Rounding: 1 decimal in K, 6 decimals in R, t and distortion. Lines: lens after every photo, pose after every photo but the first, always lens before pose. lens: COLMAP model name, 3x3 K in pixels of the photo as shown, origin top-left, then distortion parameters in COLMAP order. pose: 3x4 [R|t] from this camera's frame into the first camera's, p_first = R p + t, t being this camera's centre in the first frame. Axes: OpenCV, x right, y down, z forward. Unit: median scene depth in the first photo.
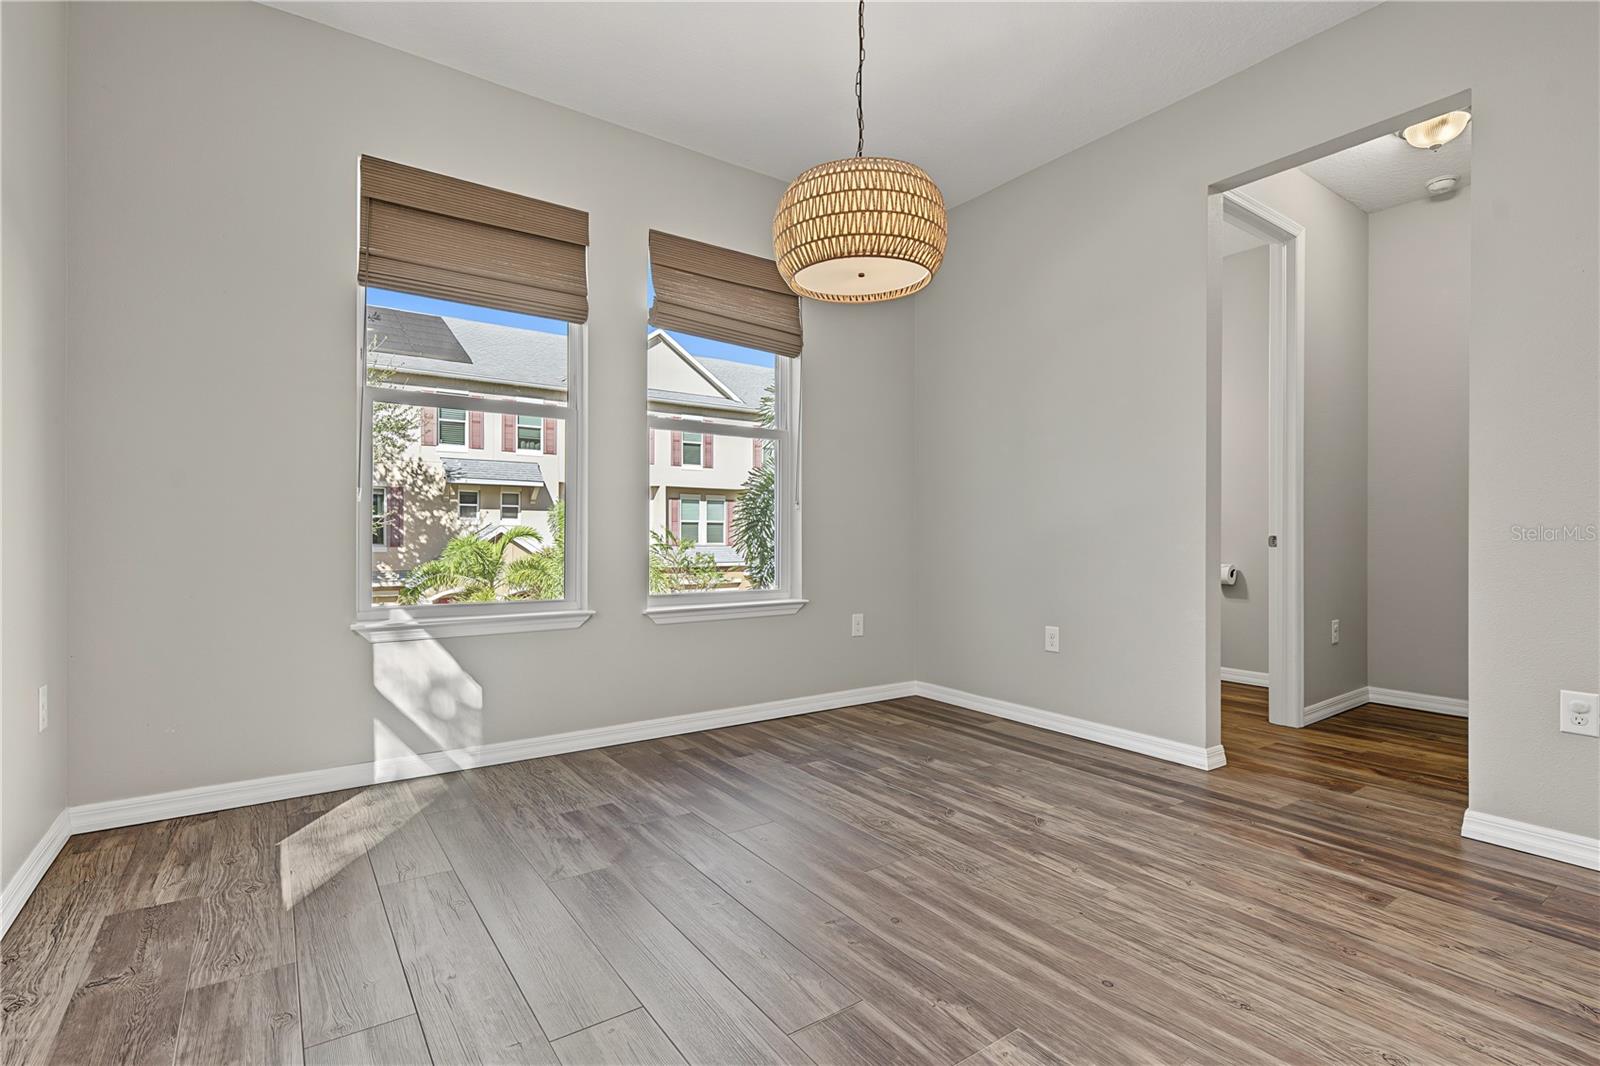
lens RADIAL K [[753.3, 0, 804.3], [0, 753.3, 541.0], [0, 0, 1]] dist [0.003725, -0.002114]
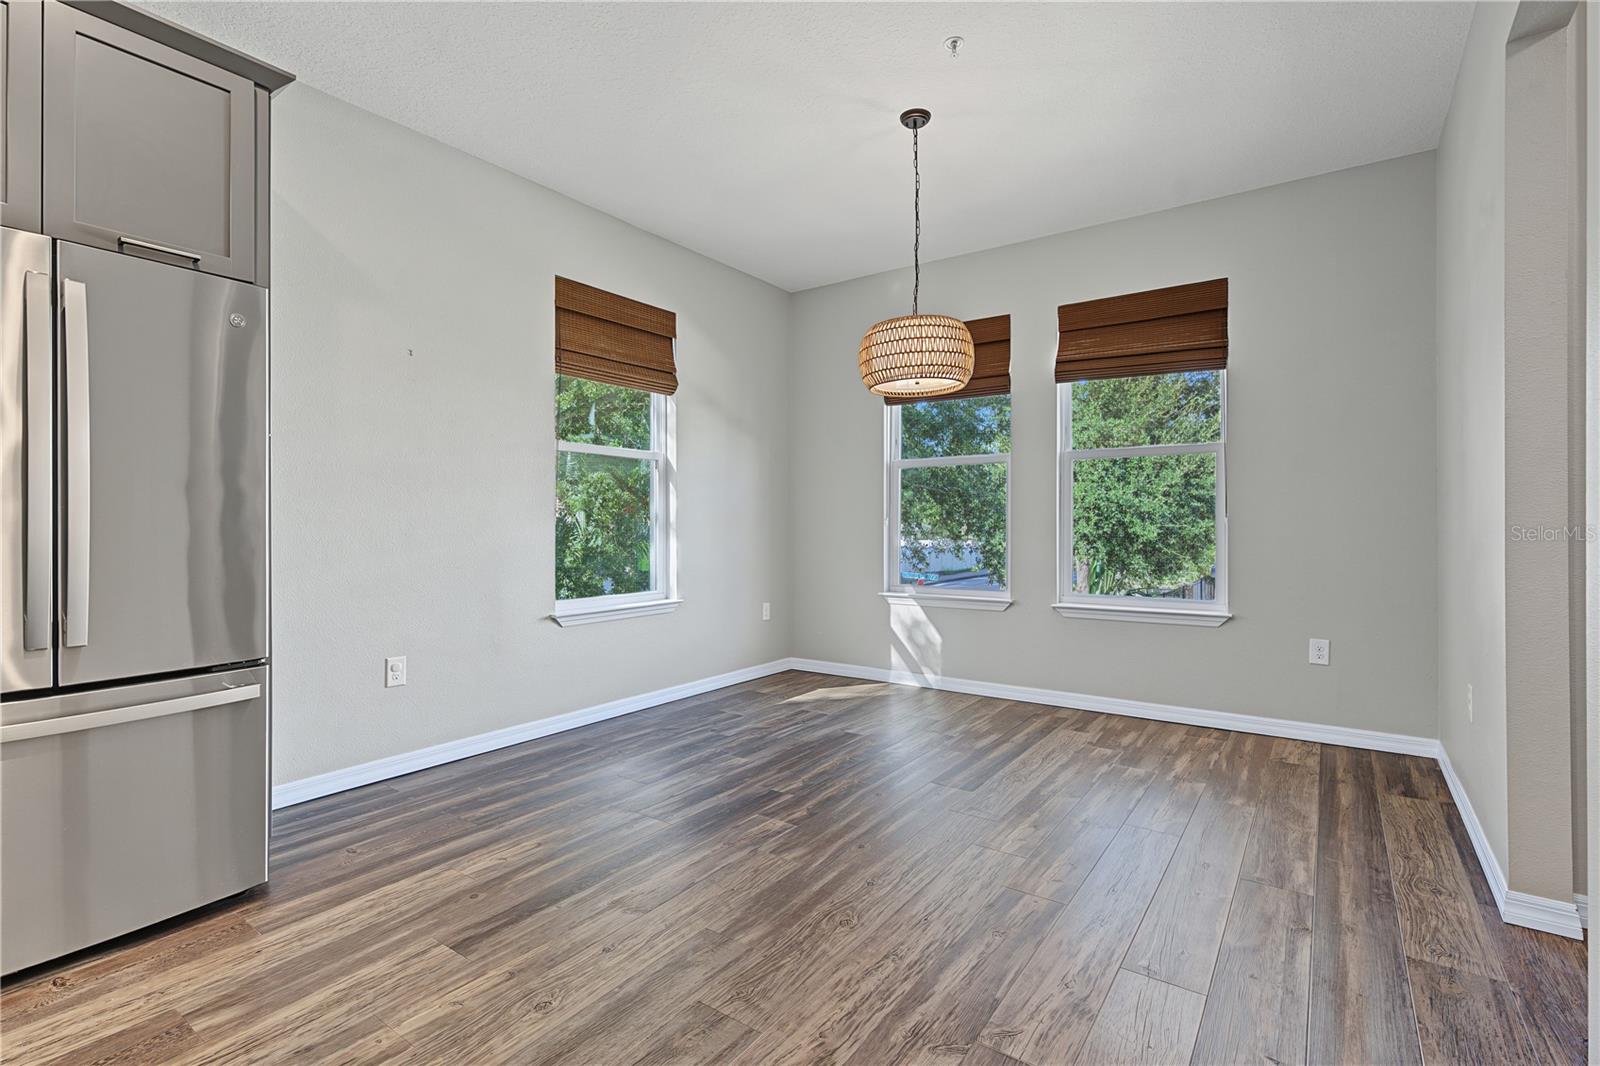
lens RADIAL K [[753.3, 0, 789.9], [0, 753.3, 515.9], [0, 0, 1]] dist [0.003725, -0.002114]
pose [[0.313843, -0.011510, -0.949405, 1.008948], [0.000393, 0.999928, -0.011992, -0.050904], [0.949475, 0.003391, 0.313825, 0.189872]]
